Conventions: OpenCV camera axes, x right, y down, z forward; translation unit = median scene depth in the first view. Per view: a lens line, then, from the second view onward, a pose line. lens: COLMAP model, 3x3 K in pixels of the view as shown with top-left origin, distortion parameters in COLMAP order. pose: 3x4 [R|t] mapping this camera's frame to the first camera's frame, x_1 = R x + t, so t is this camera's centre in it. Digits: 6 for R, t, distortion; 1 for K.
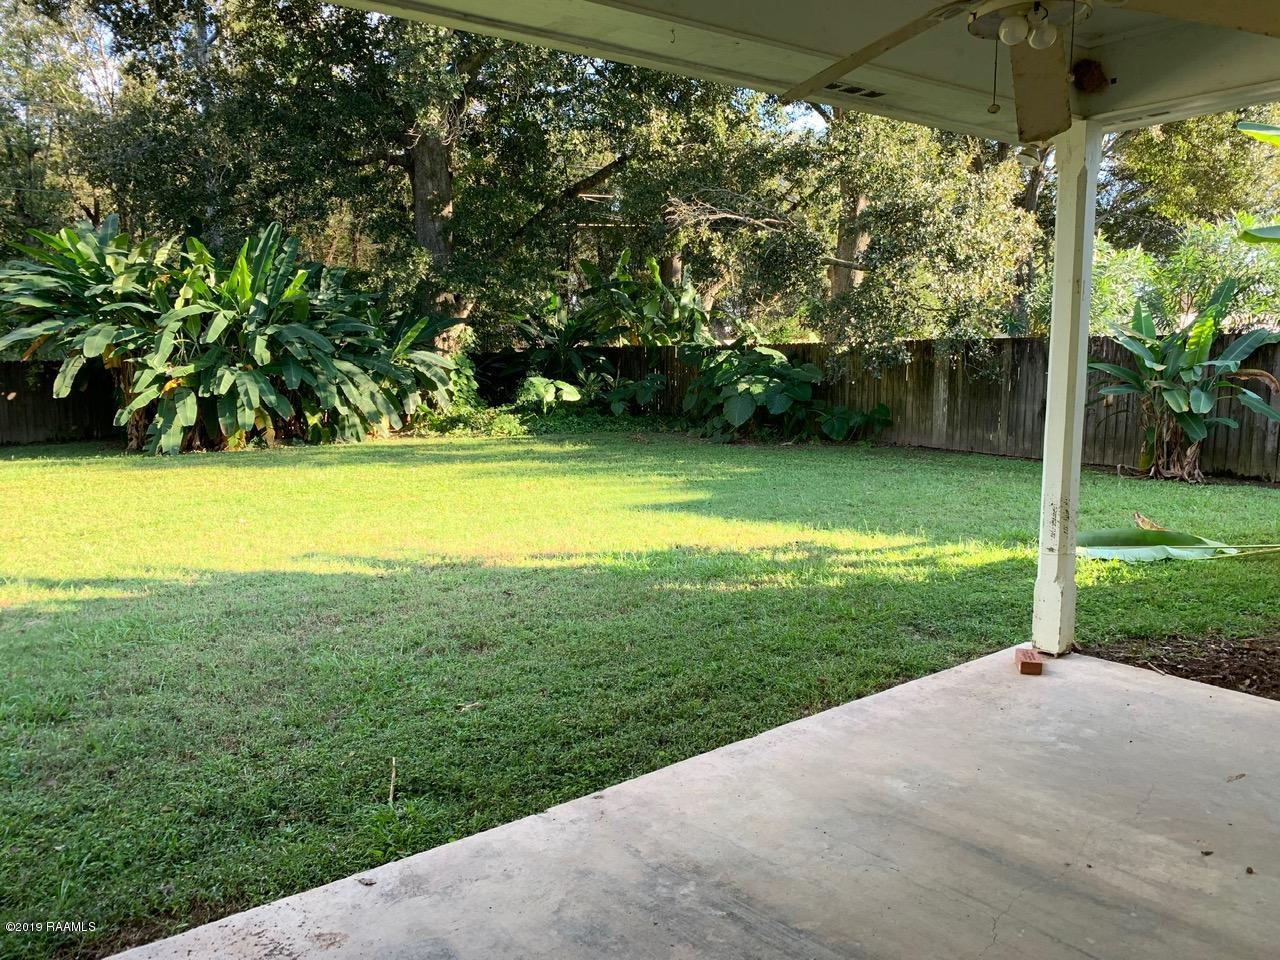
lens RADIAL K [[972.8, 0, 640.0], [0, 972.8, 480.0], [0, 0, 1]] dist [0.045318, -0.066133]
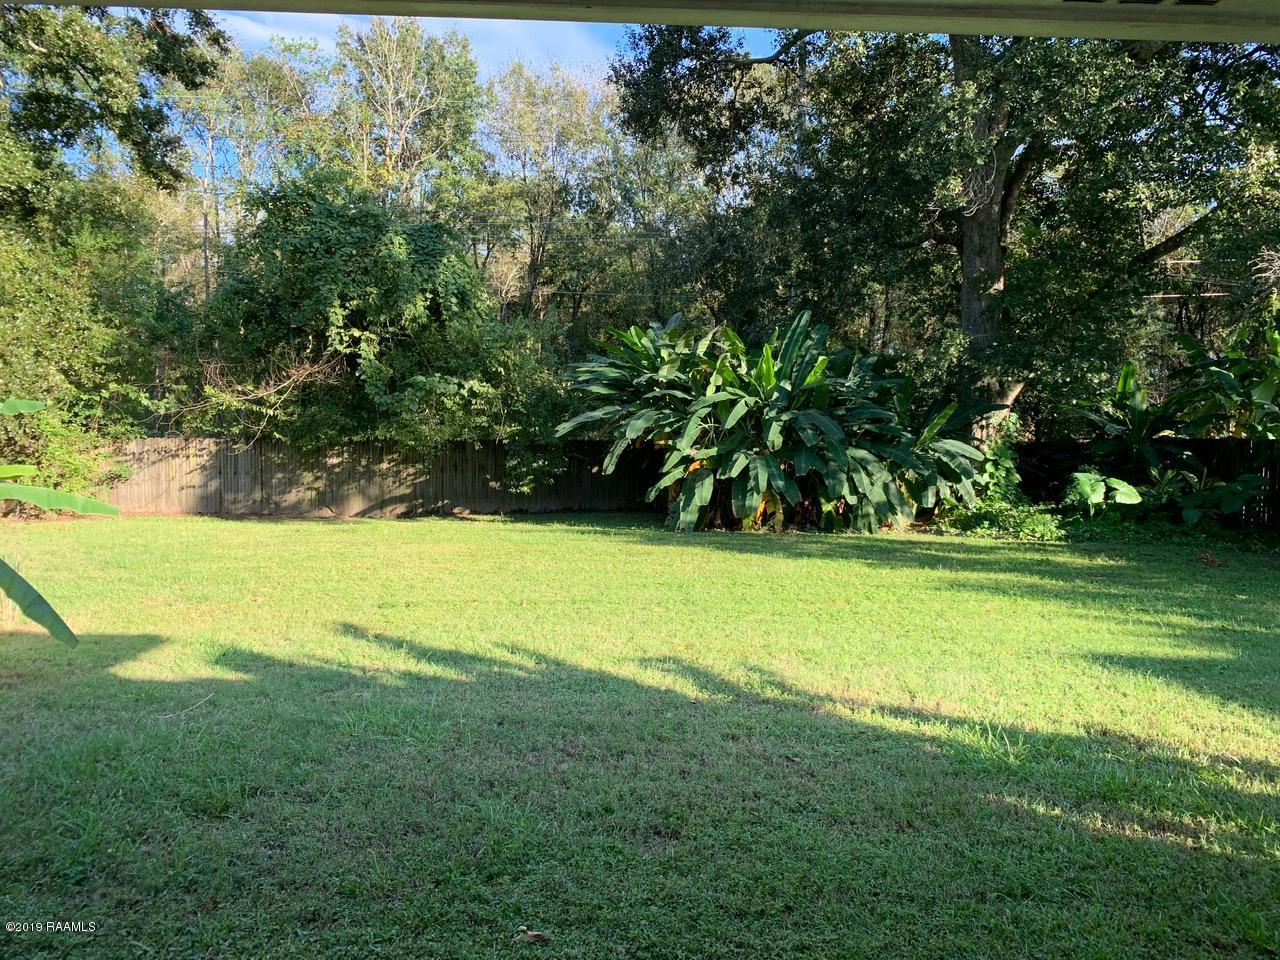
lens RADIAL K [[972.8, 0, 640.0], [0, 972.8, 480.0], [0, 0, 1]] dist [0.045318, -0.066133]
pose [[0.819219, 0.049228, -0.571363, 0.071564], [-0.097208, 0.993812, -0.053751, -0.018696], [0.565181, 0.099575, 0.818935, 0.097611]]
